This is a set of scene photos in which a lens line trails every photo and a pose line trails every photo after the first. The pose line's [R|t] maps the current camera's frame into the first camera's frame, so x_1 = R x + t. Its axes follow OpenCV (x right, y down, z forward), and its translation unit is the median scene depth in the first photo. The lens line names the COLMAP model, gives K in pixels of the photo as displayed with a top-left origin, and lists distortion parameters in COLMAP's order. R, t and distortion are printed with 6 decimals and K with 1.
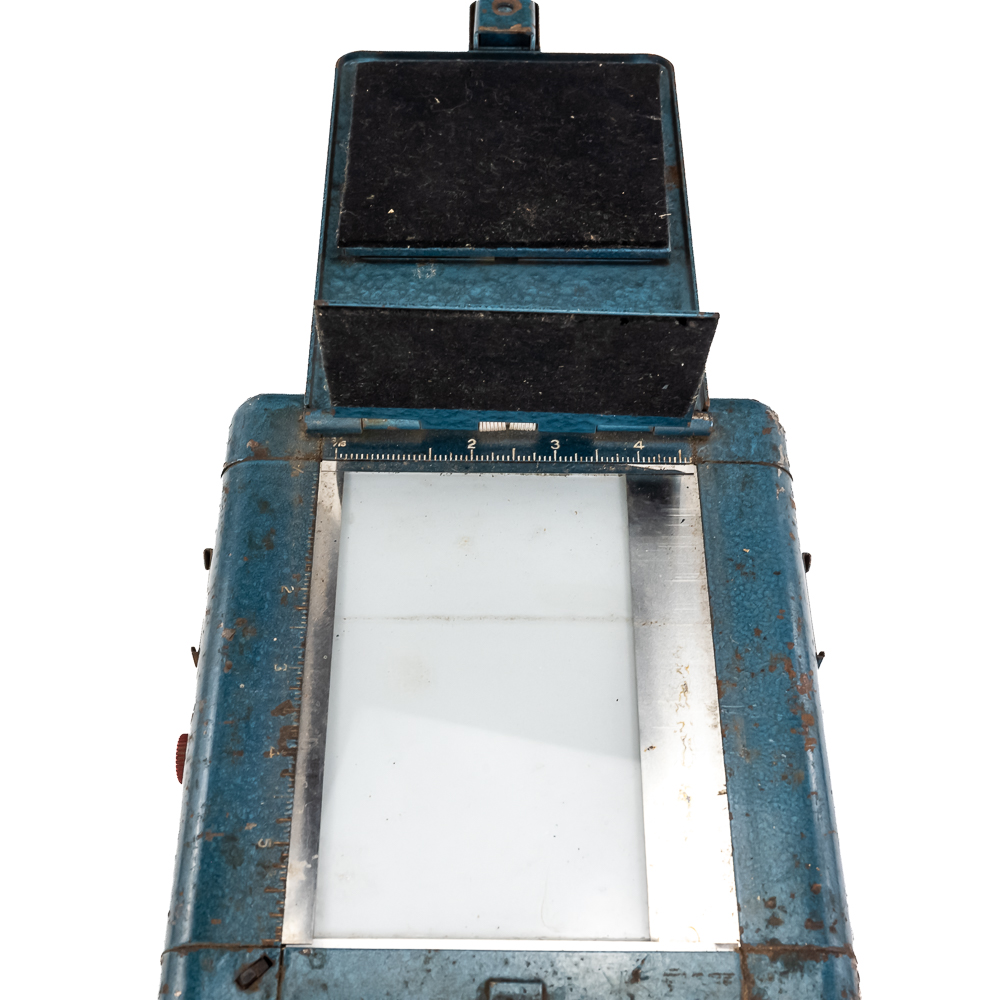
lens RADIAL K [[1496.6, 0, 470.8], [0, 1496.6, 493.2], [0, 0, 1]] dist [-0.014399, 0.000000]
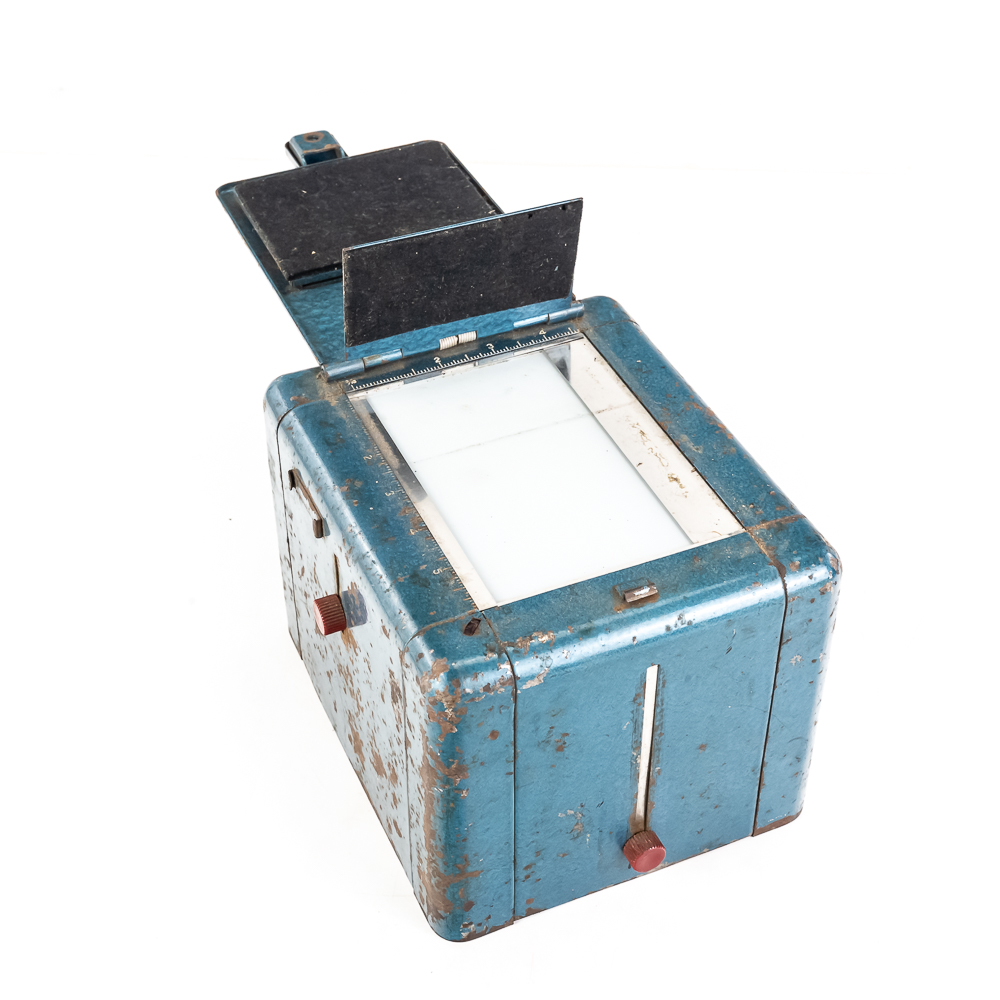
lens RADIAL K [[1748.2, 0, 495.6], [0, 1748.2, 498.3], [0, 0, 1]] dist [0.012626, 0.000000]
pose [[0.913103, -0.274294, 0.301671, -0.528502], [0.343712, 0.915833, -0.207633, 0.491399], [-0.219327, 0.293279, 0.930528, -0.583867]]
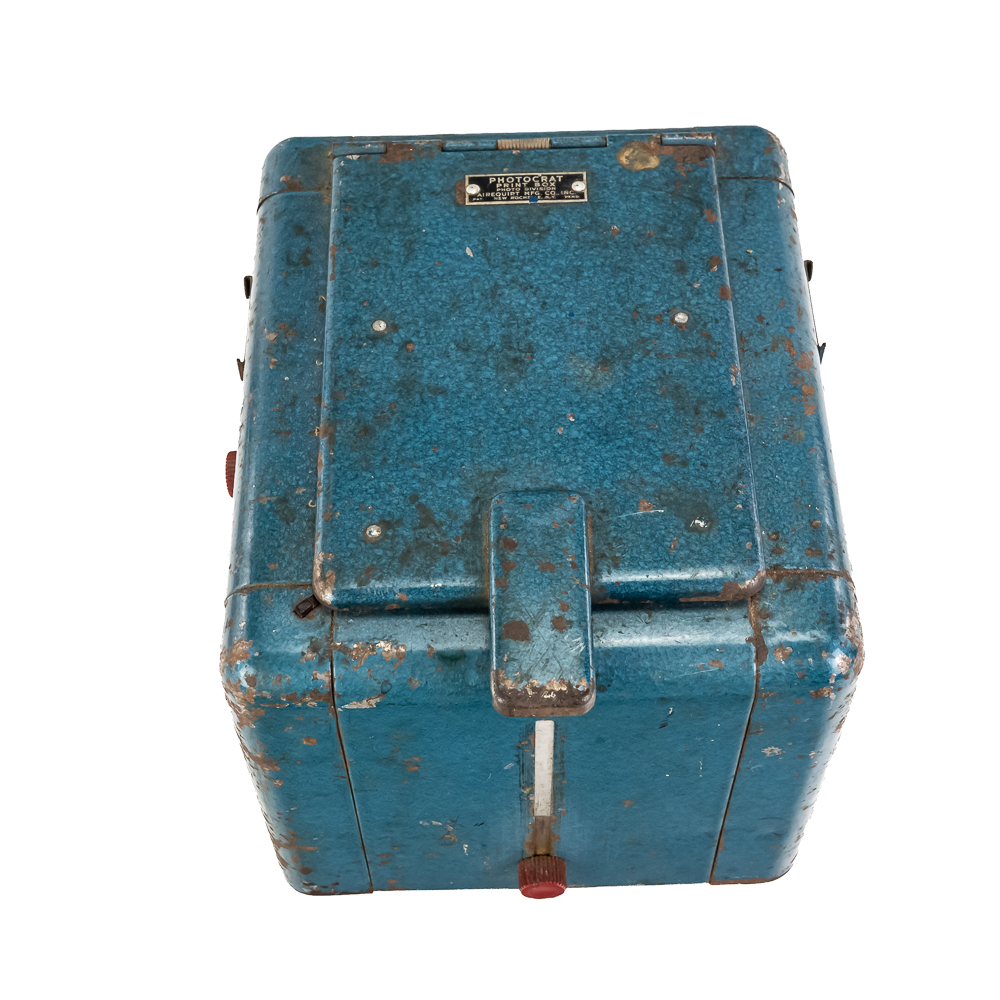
lens RADIAL K [[1669.4, 0, 504.1], [0, 1669.4, 503.5], [0, 0, 1]] dist [0.028435, 0.000000]
pose [[0.999292, -0.037408, -0.004108, 0.006515], [0.037470, 0.999167, 0.016183, 0.196734], [0.003499, -0.016325, 0.999861, -0.207105]]
